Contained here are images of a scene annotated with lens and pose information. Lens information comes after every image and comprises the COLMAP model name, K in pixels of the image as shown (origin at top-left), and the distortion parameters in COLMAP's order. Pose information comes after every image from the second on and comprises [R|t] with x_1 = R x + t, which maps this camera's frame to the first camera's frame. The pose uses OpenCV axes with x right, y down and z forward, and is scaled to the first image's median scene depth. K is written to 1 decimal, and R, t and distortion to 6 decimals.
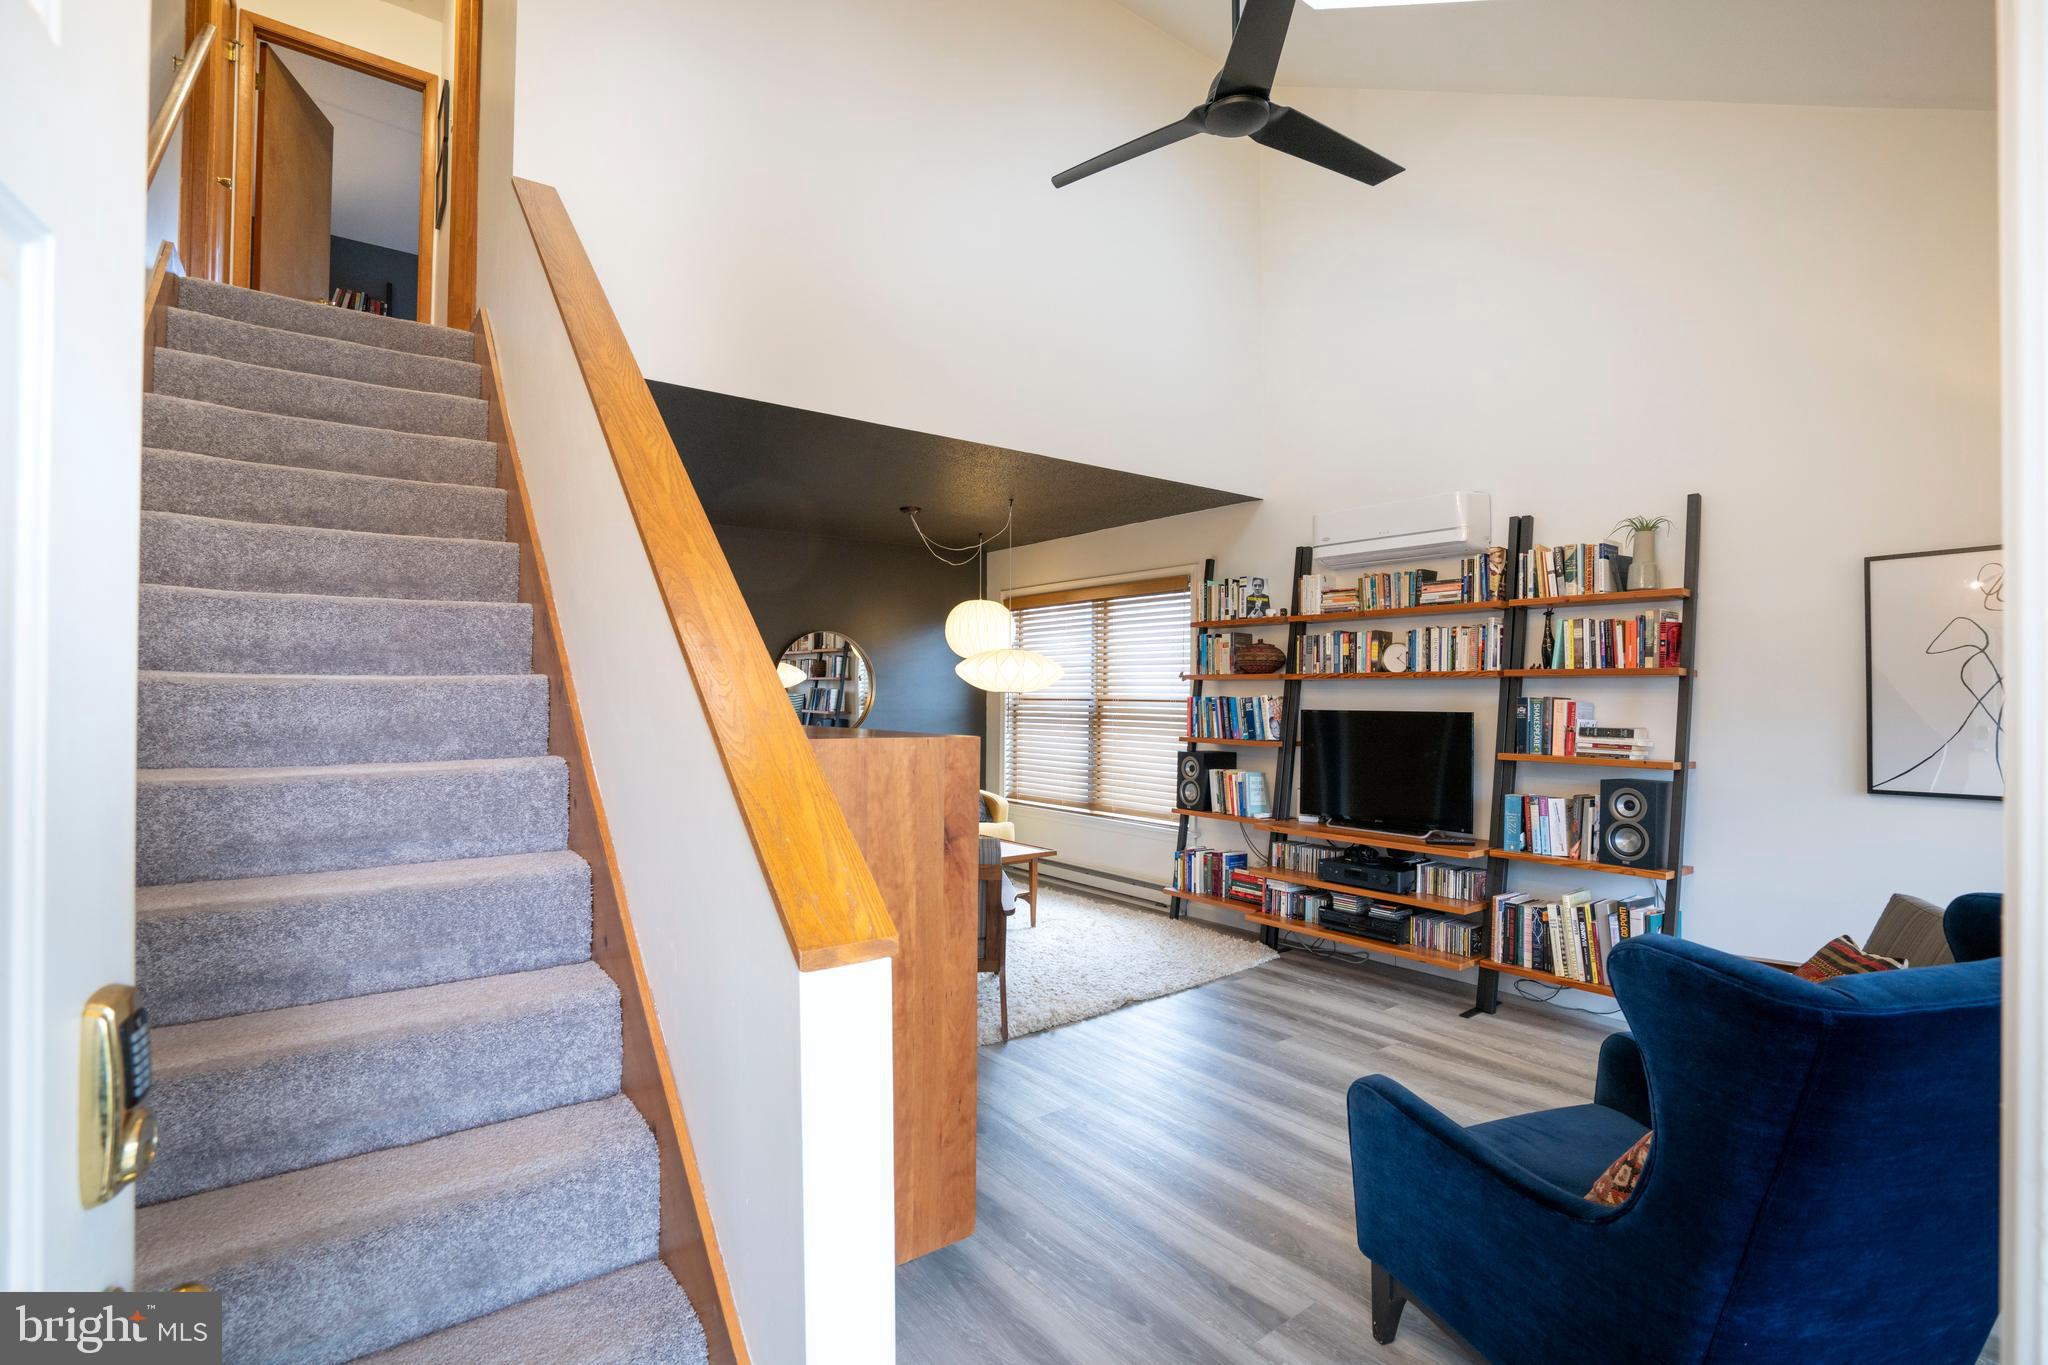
lens RADIAL K [[945.6, 0, 1015.5], [0, 945.6, 683.7], [0, 0, 1]] dist [-0.059459, 0.022316]
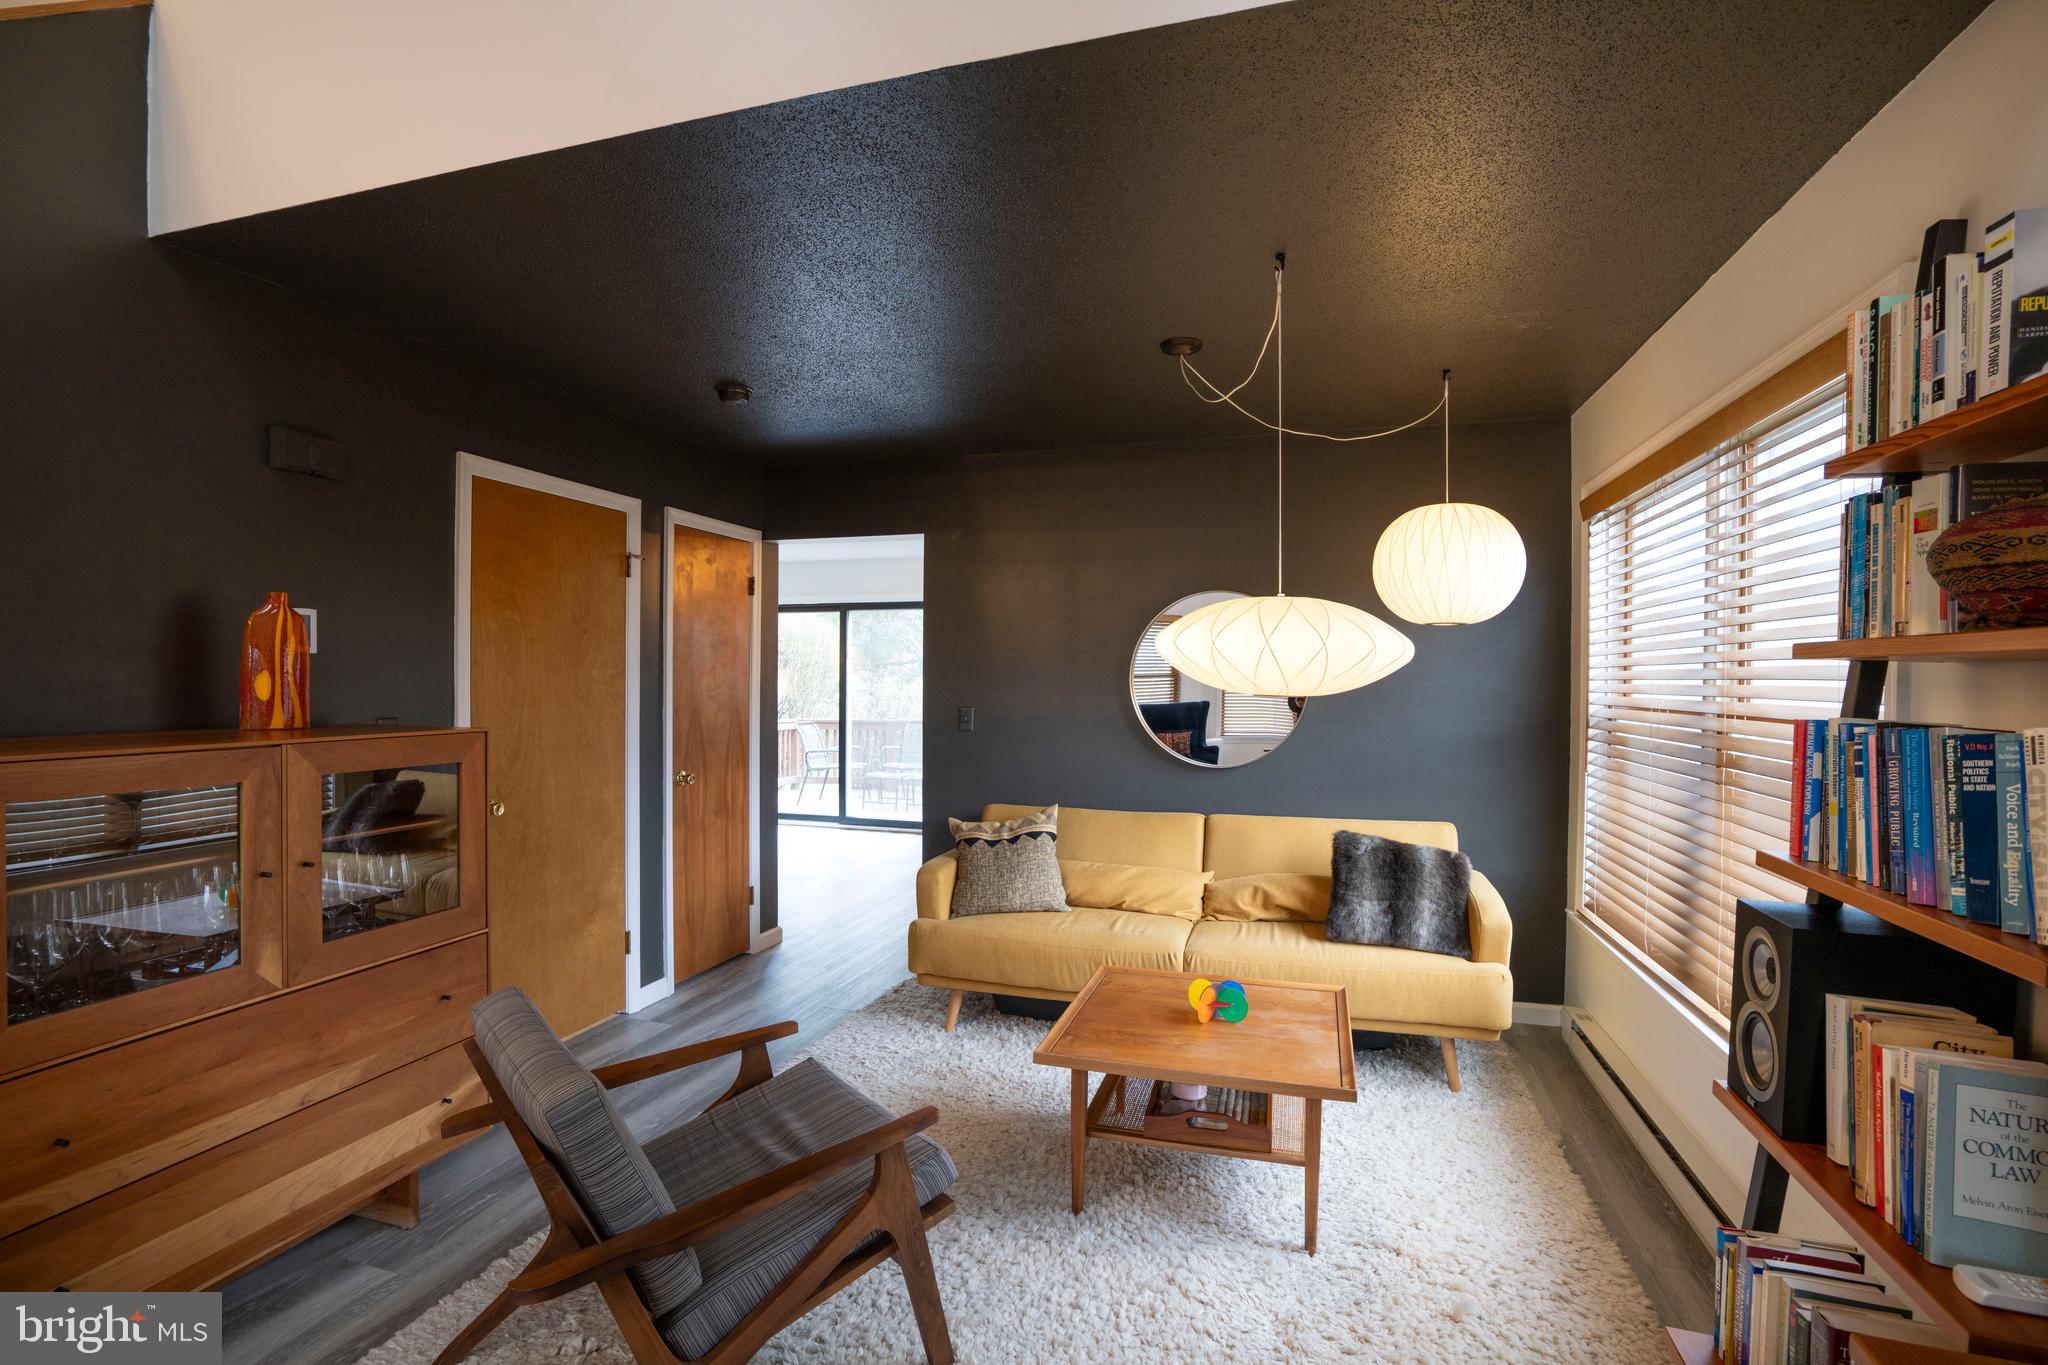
lens RADIAL K [[945.6, 0, 1024.9], [0, 945.6, 691.0], [0, 0, 1]] dist [-0.059459, 0.022316]
pose [[0.591904, 0.009729, -0.805950, 0.312996], [0.005267, 0.999859, 0.015938, -0.000498], [0.805991, -0.013679, 0.591769, 0.744397]]
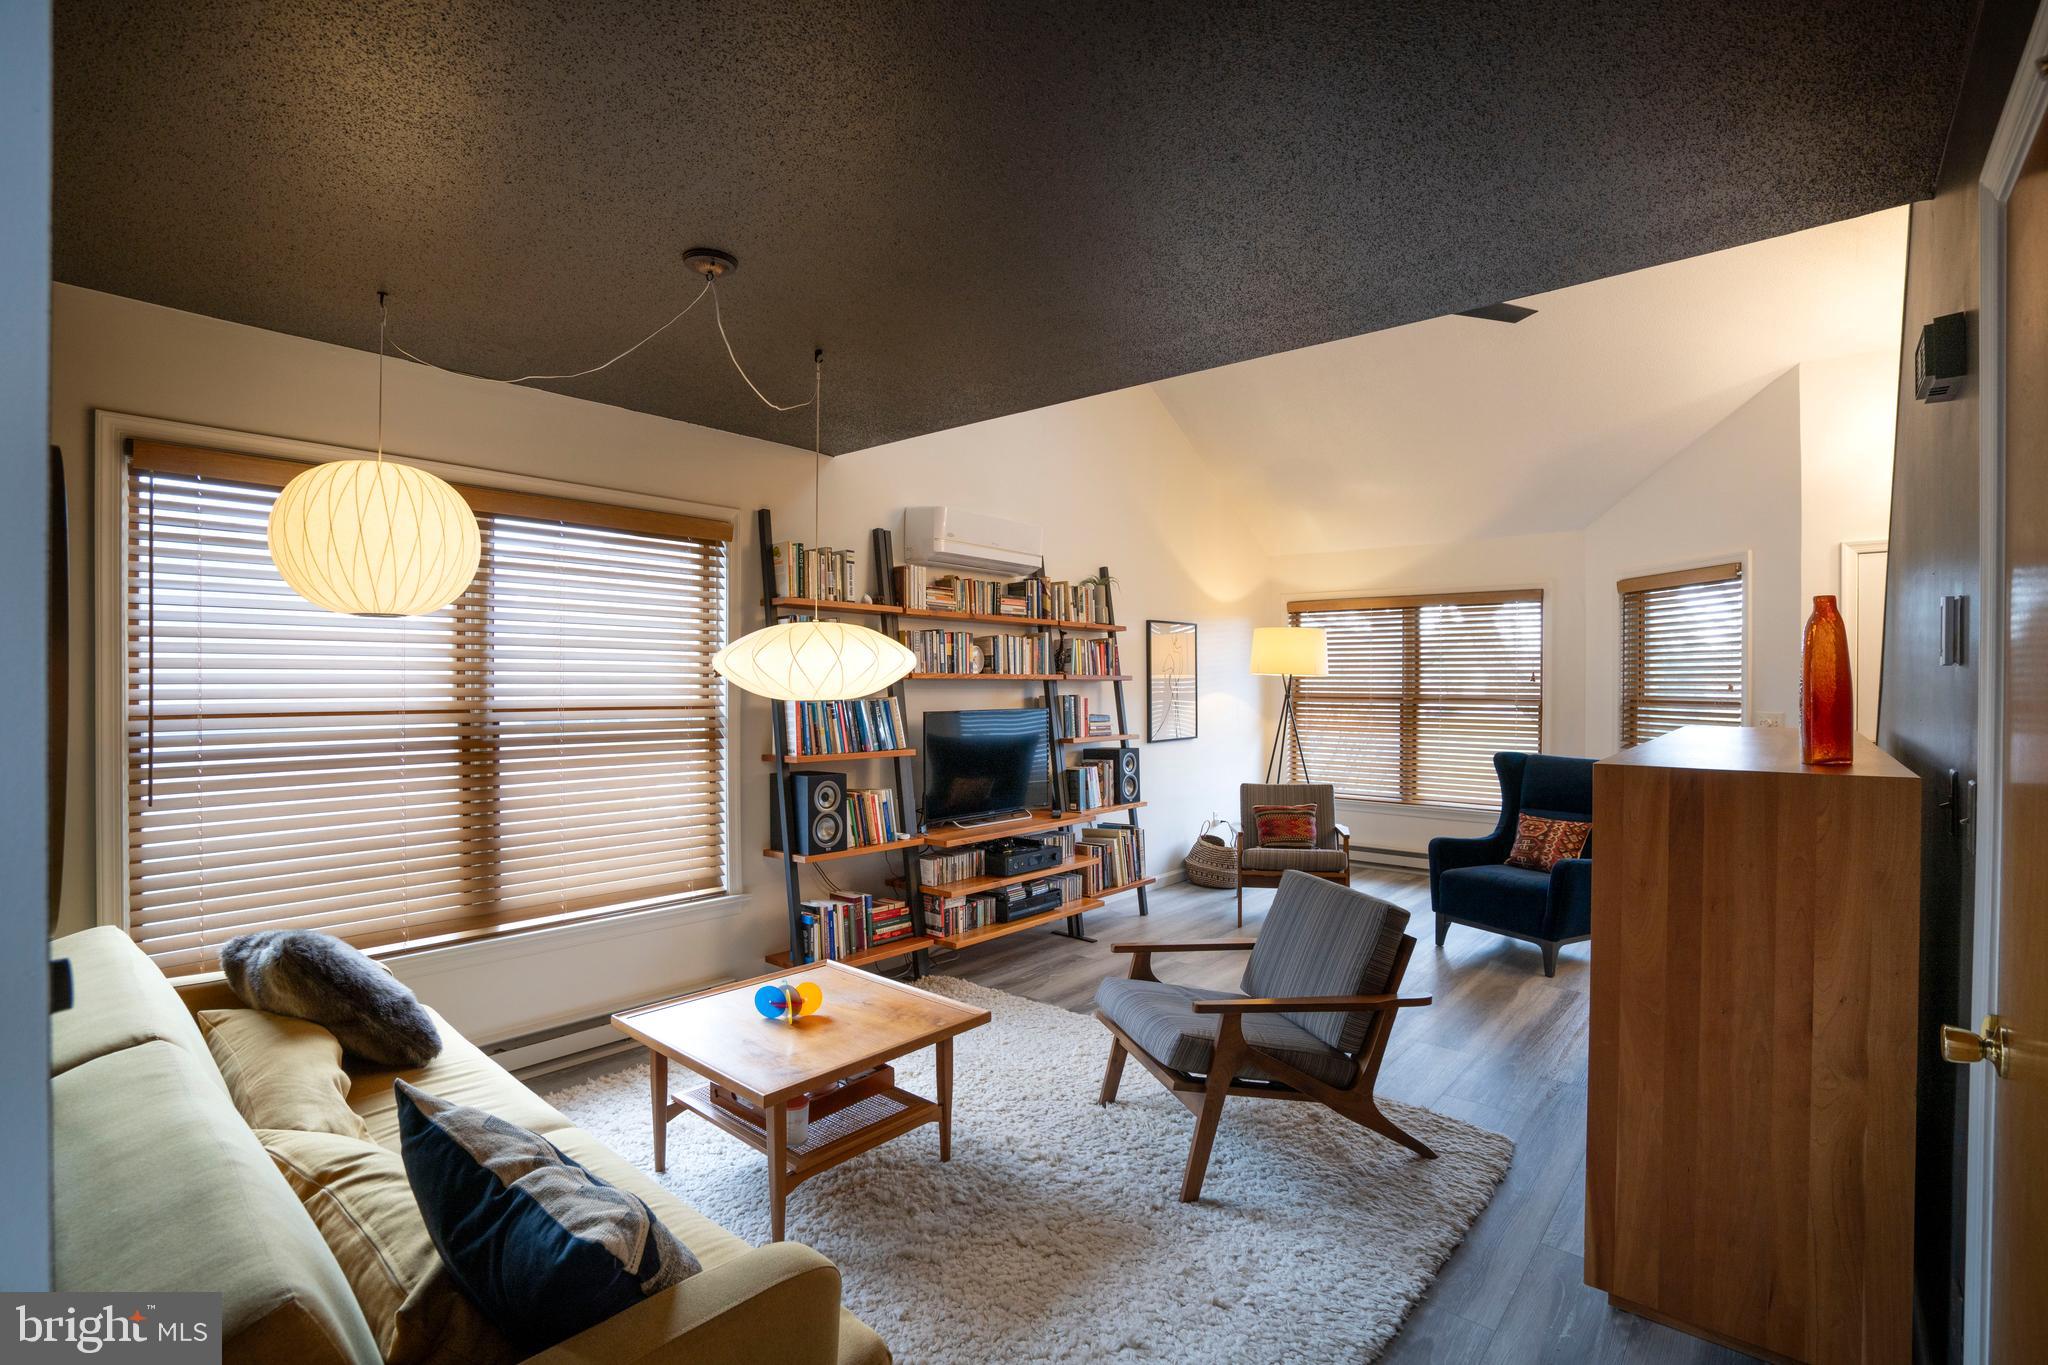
lens RADIAL K [[945.6, 0, 999.6], [0, 945.6, 684.6], [0, 0, 1]] dist [-0.059459, 0.022316]
pose [[-0.212349, -0.006731, 0.977171, -0.640659], [-0.016459, 0.999859, 0.003311, -0.003540], [-0.977055, -0.015380, -0.212429, 1.164569]]
